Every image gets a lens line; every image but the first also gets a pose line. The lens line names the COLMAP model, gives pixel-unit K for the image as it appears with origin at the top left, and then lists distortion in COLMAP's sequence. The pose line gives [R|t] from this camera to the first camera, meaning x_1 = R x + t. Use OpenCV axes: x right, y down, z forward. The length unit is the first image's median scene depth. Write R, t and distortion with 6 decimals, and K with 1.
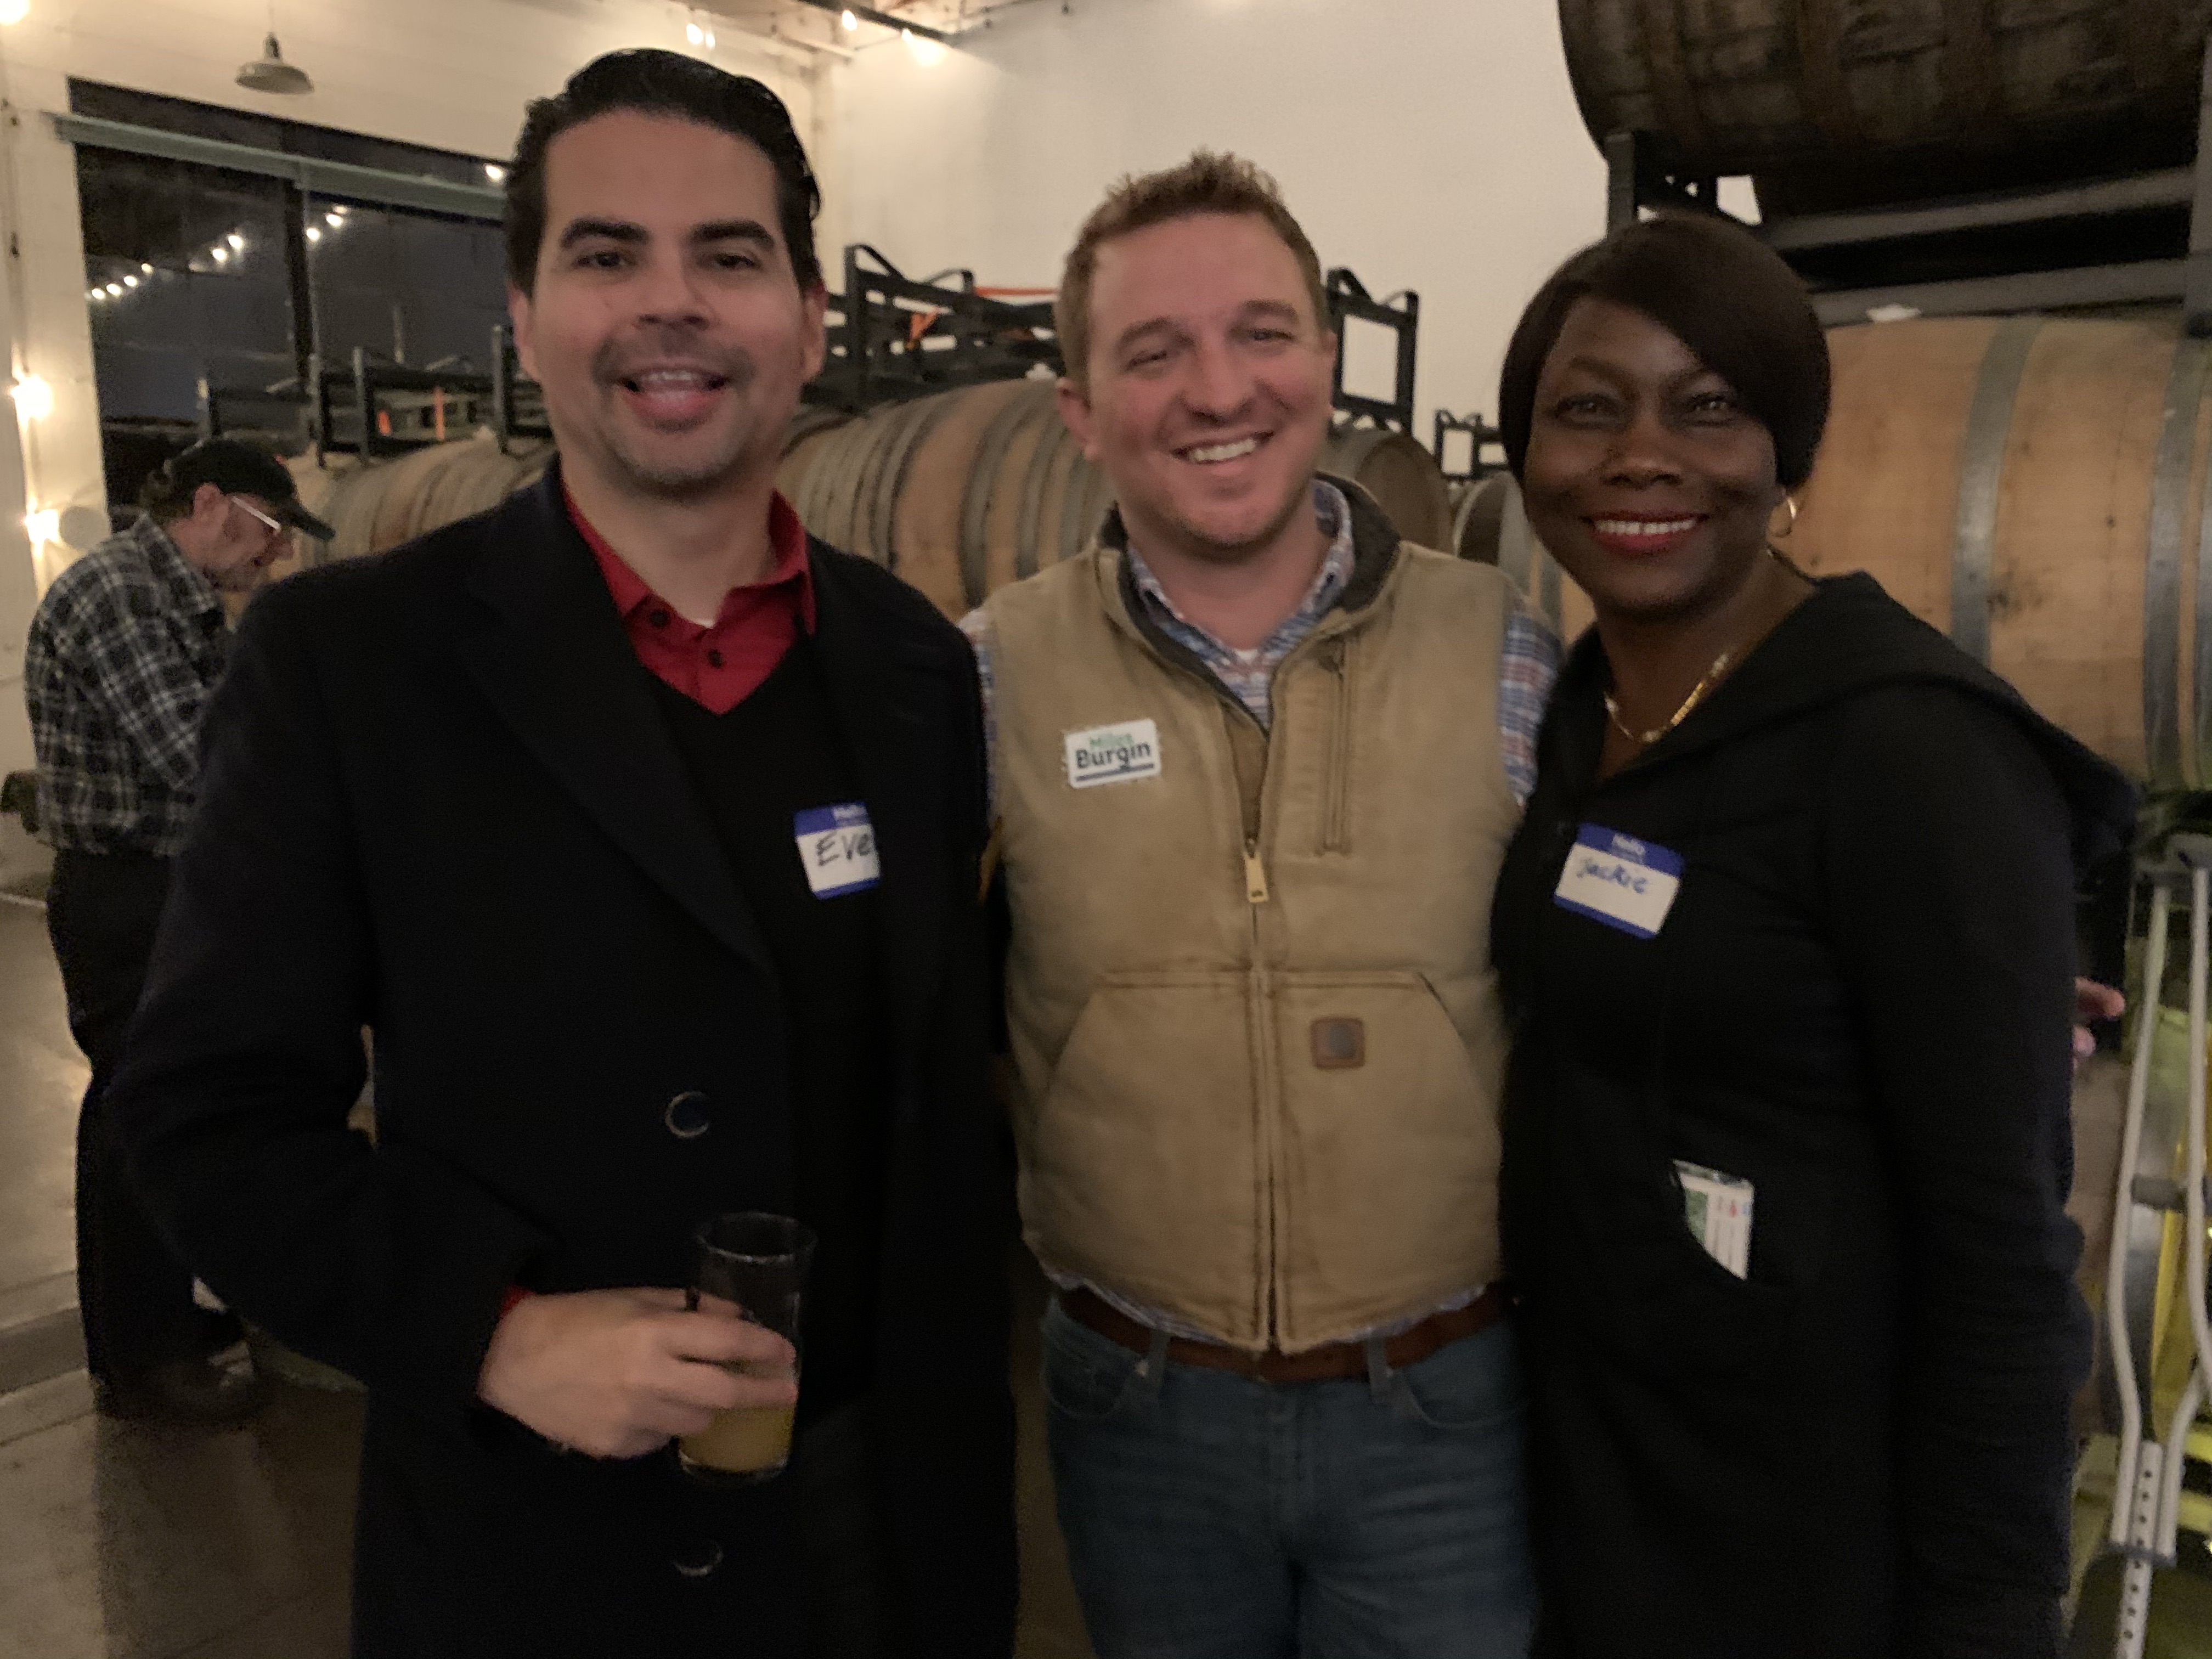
lens RADIAL K [[1677.9, 0, 1109.1], [0, 1677.9, 828.4], [0, 0, 1]] dist [0.007018, -0.015650]
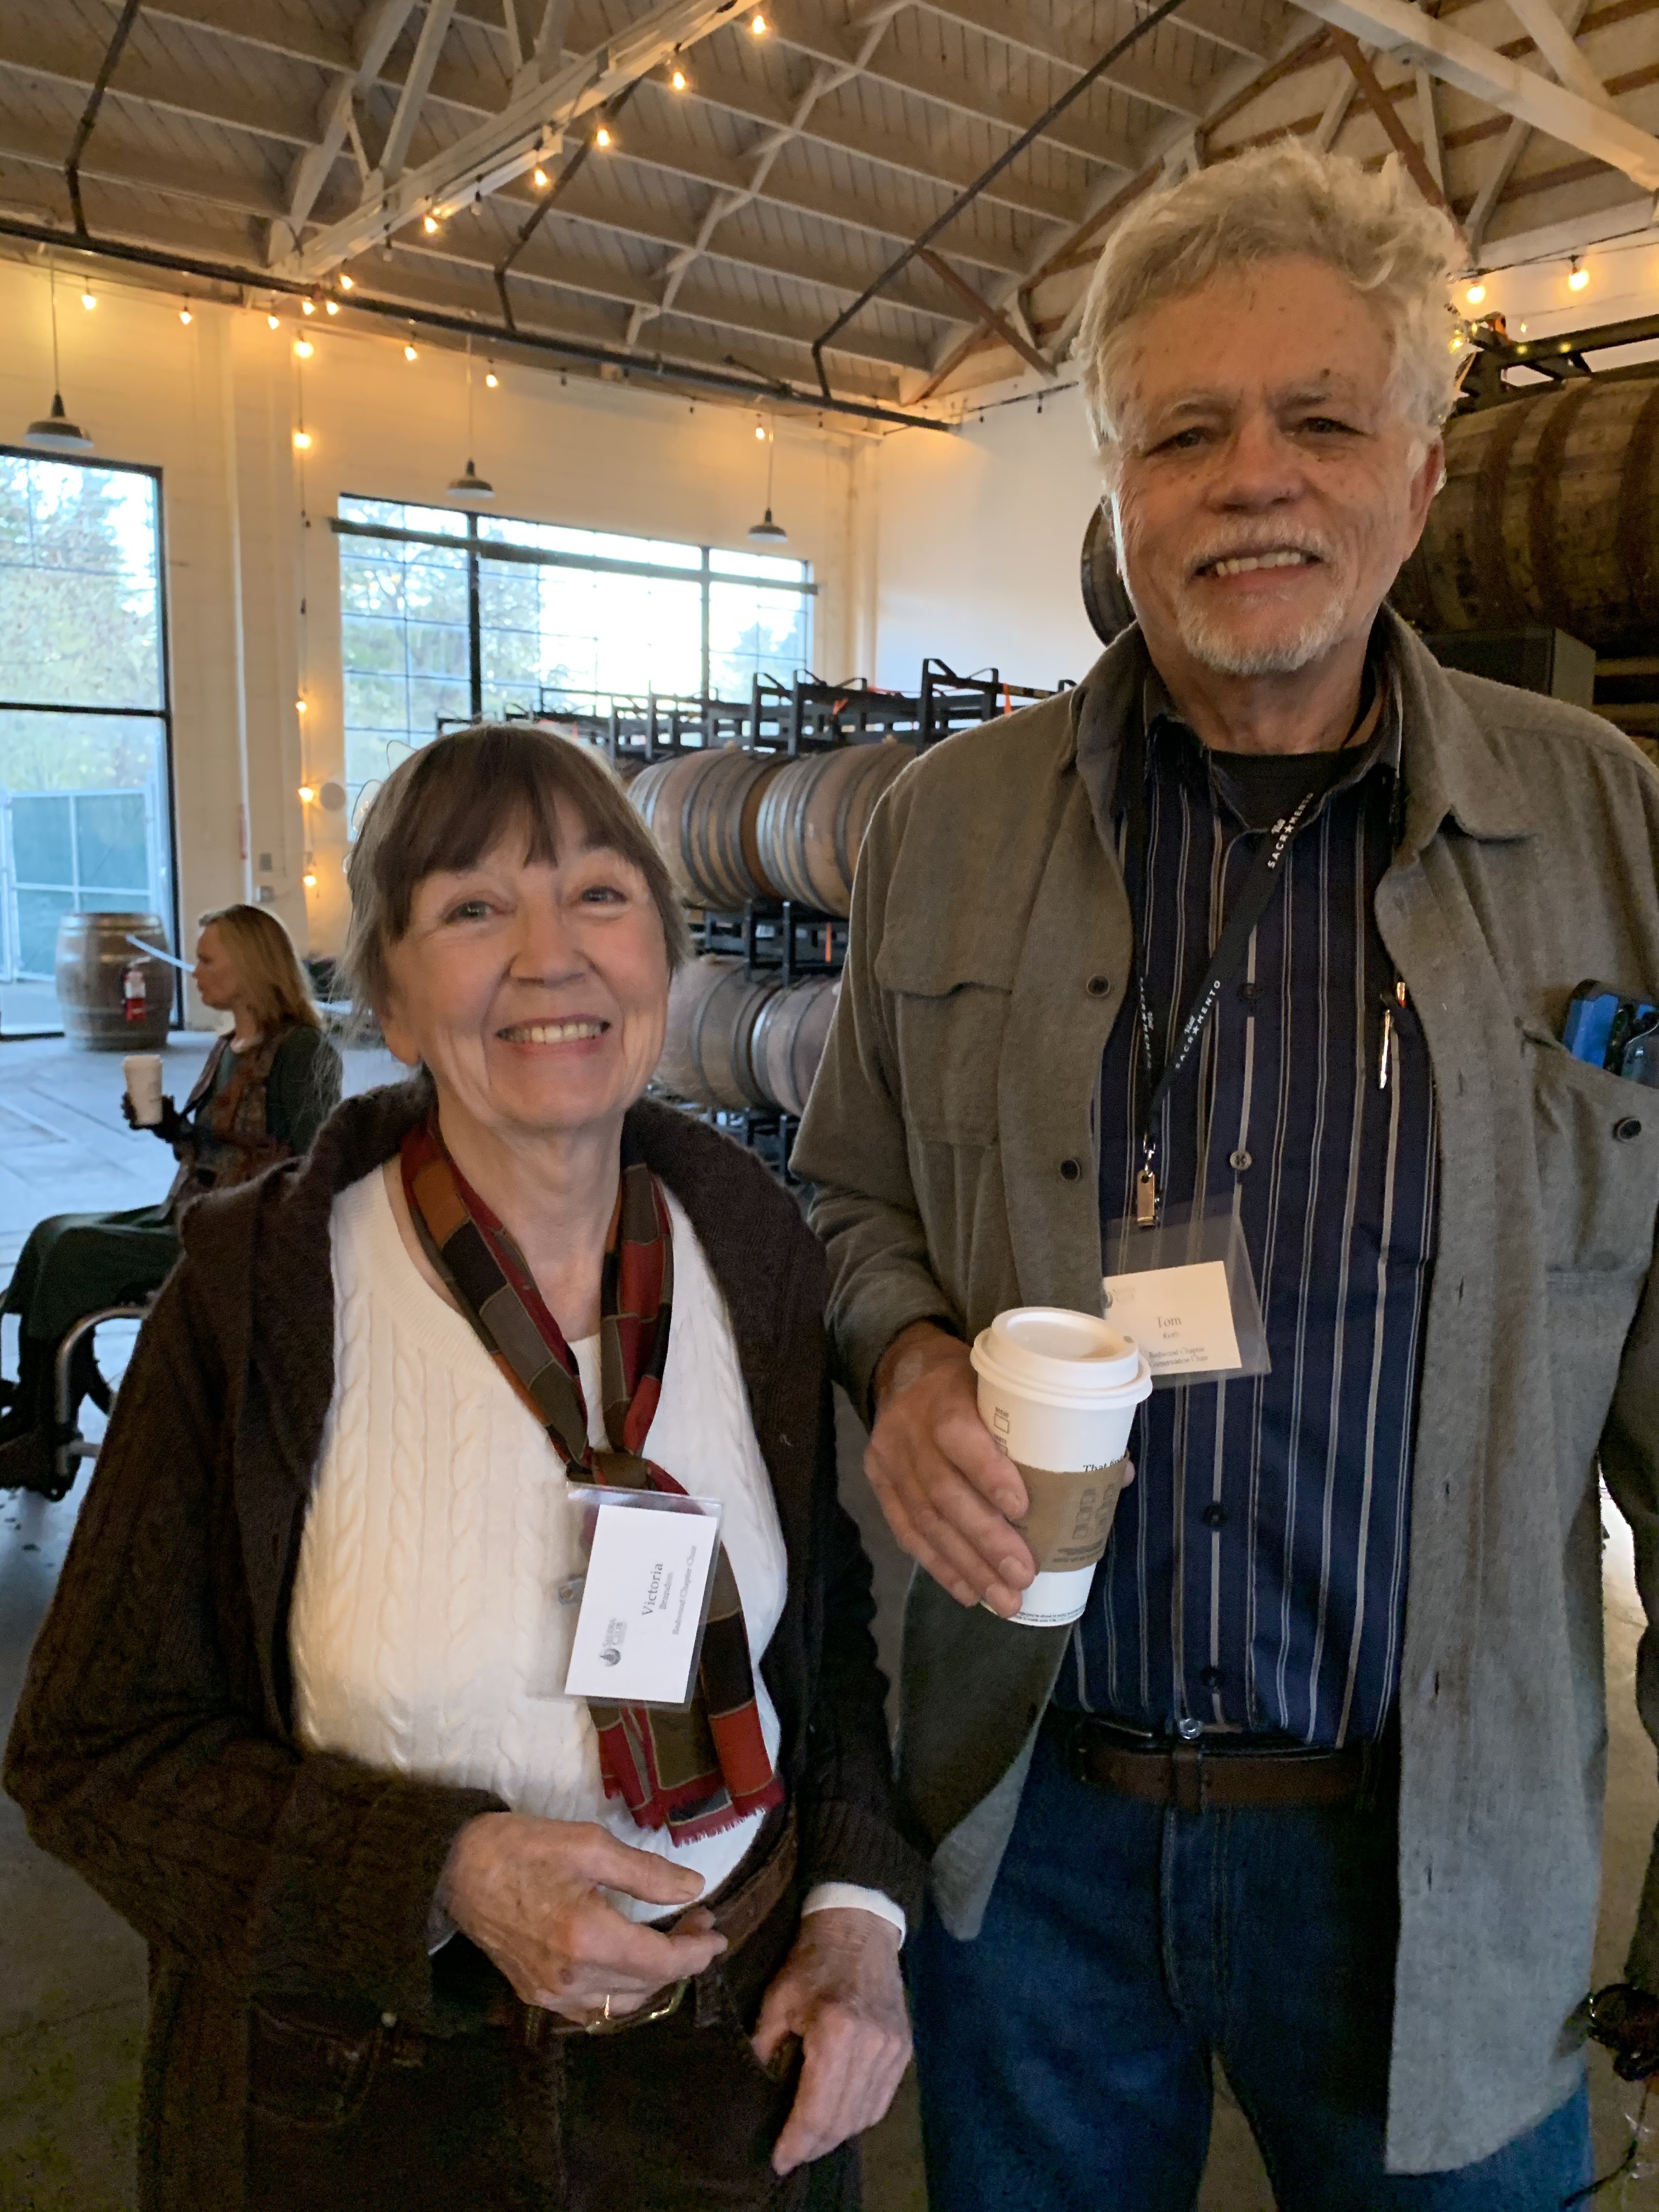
lens RADIAL K [[1677.9, 0, 827.3], [0, 1677.9, 1105.7], [0, 0, 1]] dist [0.007018, -0.015650]
pose [[0.977639, 0.063251, -0.200555, 0.131256], [-0.061691, 0.997997, 0.014023, 0.047180], [0.201040, -0.001337, 0.979582, -0.364823]]
